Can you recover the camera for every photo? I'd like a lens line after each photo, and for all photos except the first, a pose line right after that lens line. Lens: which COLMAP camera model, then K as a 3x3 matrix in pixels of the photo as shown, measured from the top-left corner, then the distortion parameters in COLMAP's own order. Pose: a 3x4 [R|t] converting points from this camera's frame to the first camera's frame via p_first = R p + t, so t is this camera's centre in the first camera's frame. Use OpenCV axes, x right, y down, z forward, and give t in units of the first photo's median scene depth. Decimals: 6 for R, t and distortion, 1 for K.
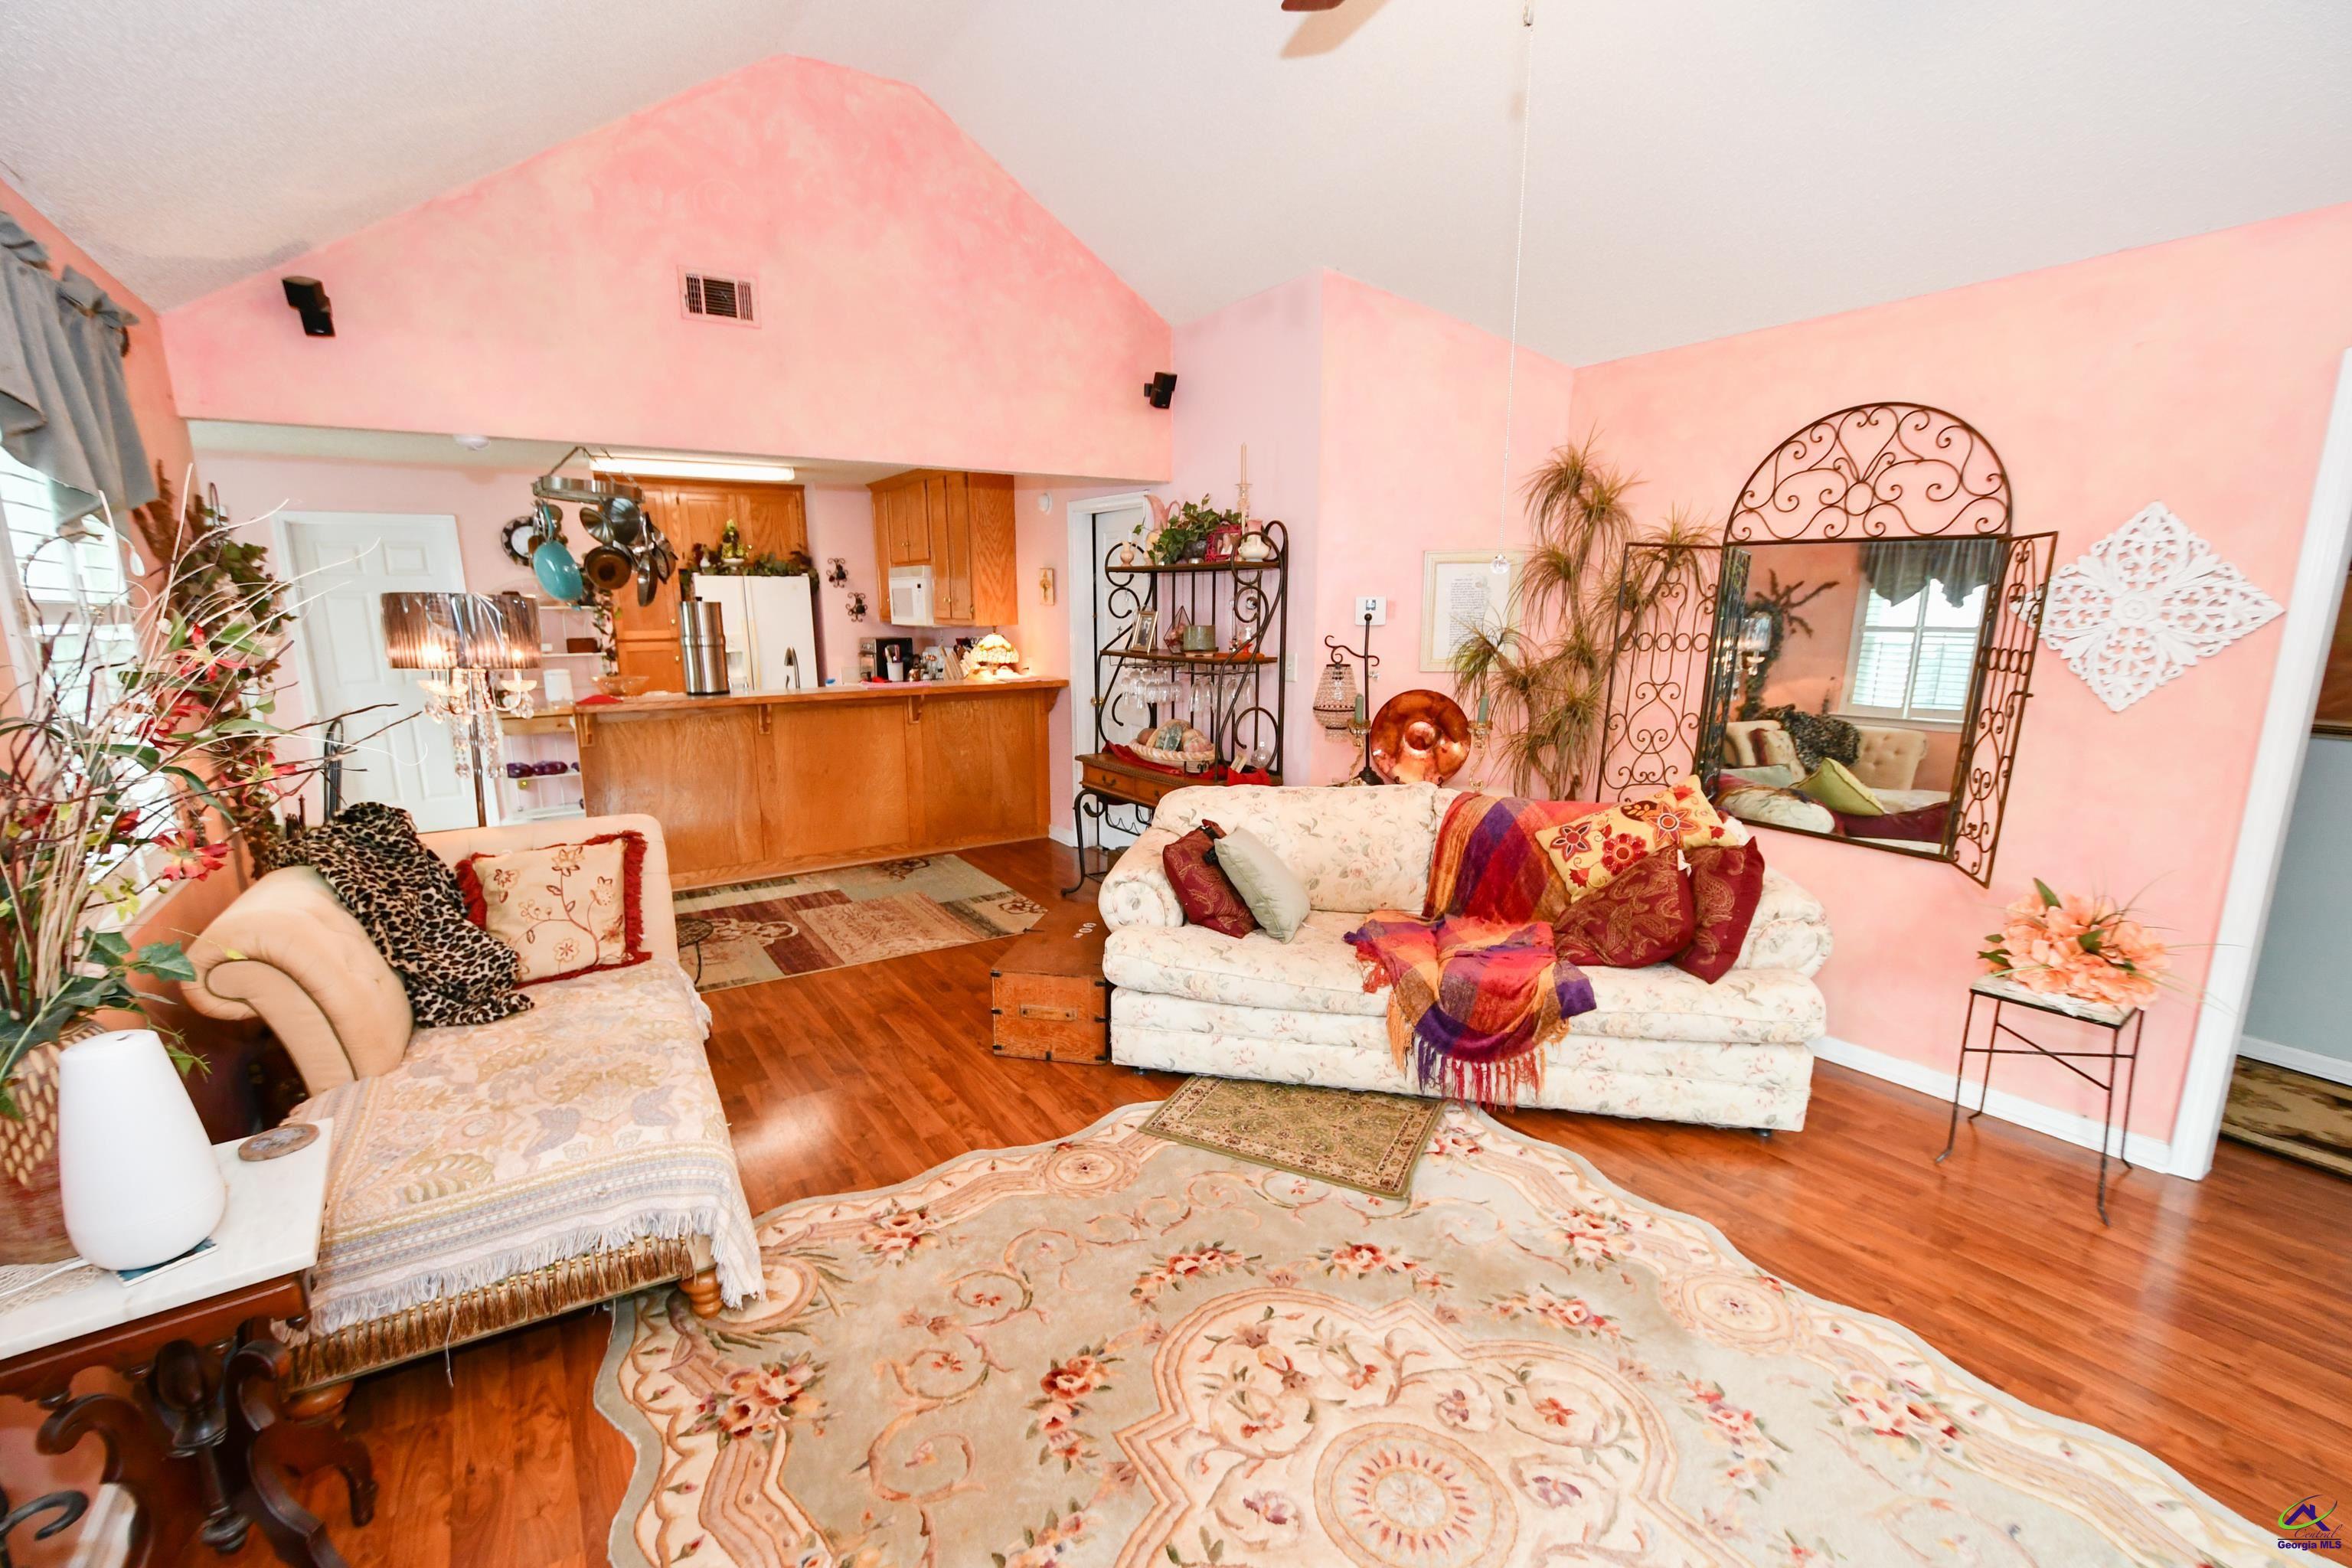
lens RADIAL K [[1031.1, 0, 1162.4], [0, 1031.1, 815.8], [0, 0, 1]] dist [0.004137, -0.005539]
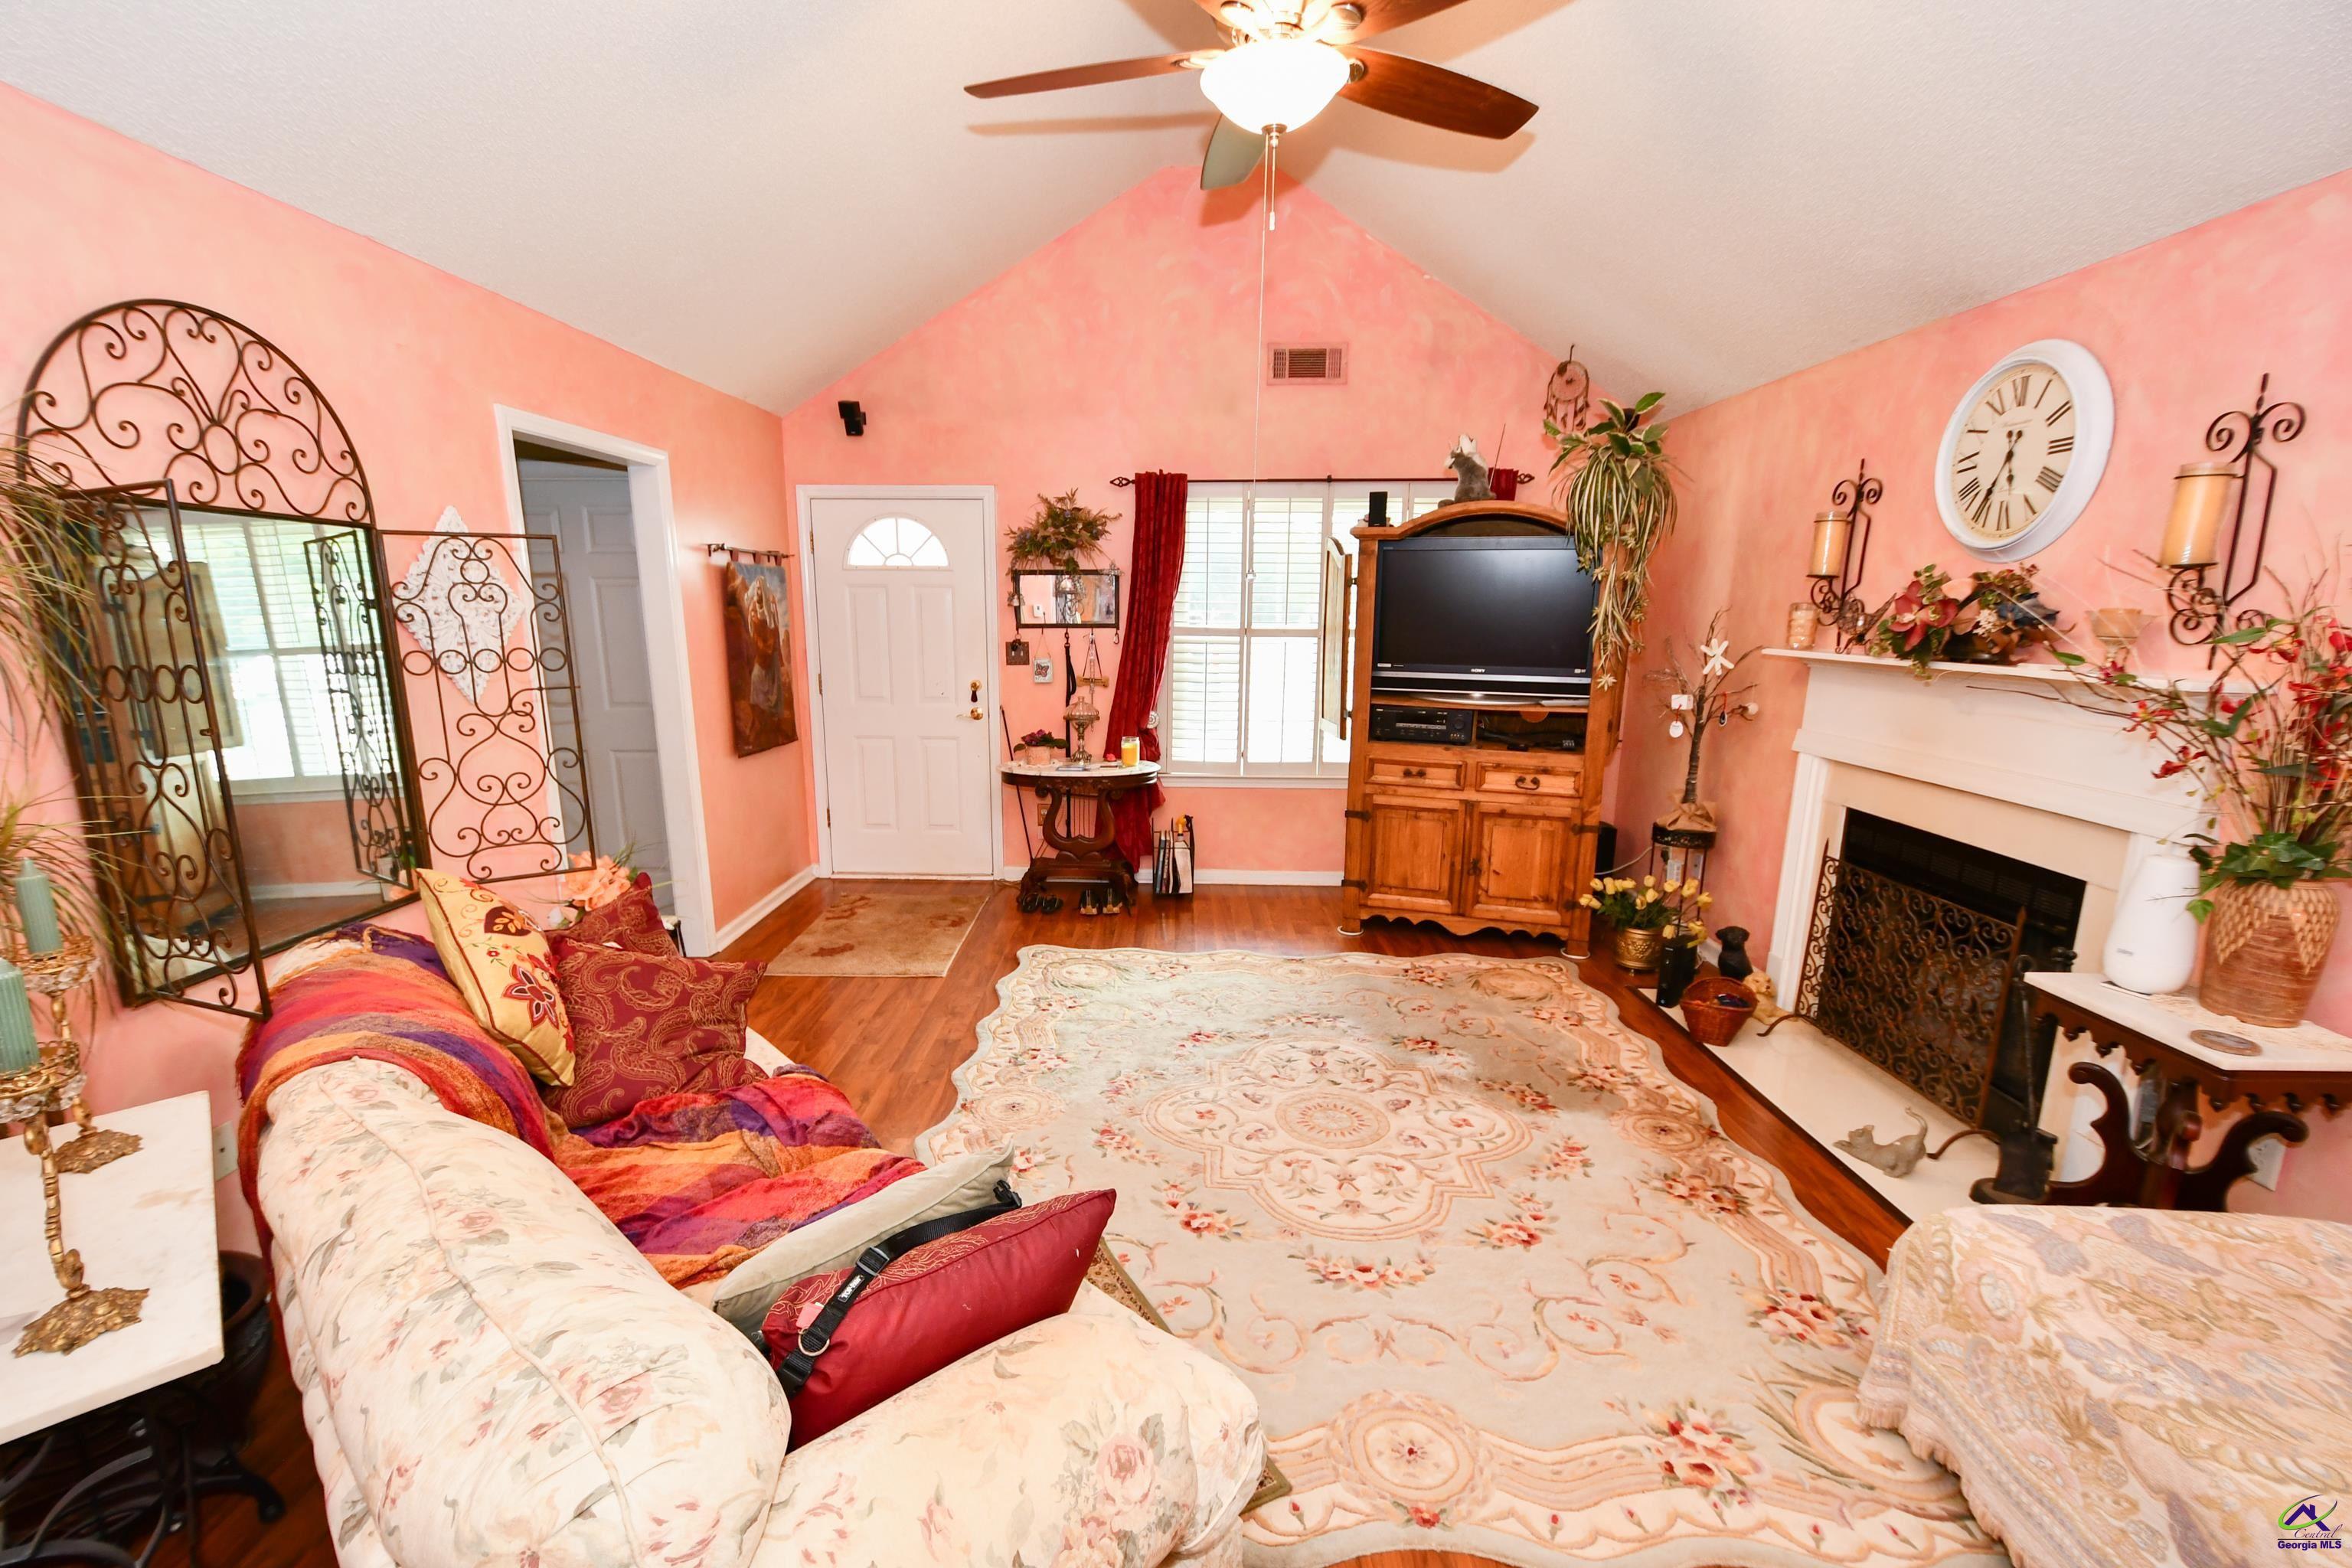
lens RADIAL K [[1027.3, 0, 1149.0], [0, 1027.3, 814.6], [0, 0, 1]] dist [0.002476, -0.006509]
pose [[-0.822940, -0.116193, 0.556120, -0.219467], [0.115741, 0.924046, 0.364338, -0.256752], [-0.556214, 0.364194, -0.746986, 1.231854]]
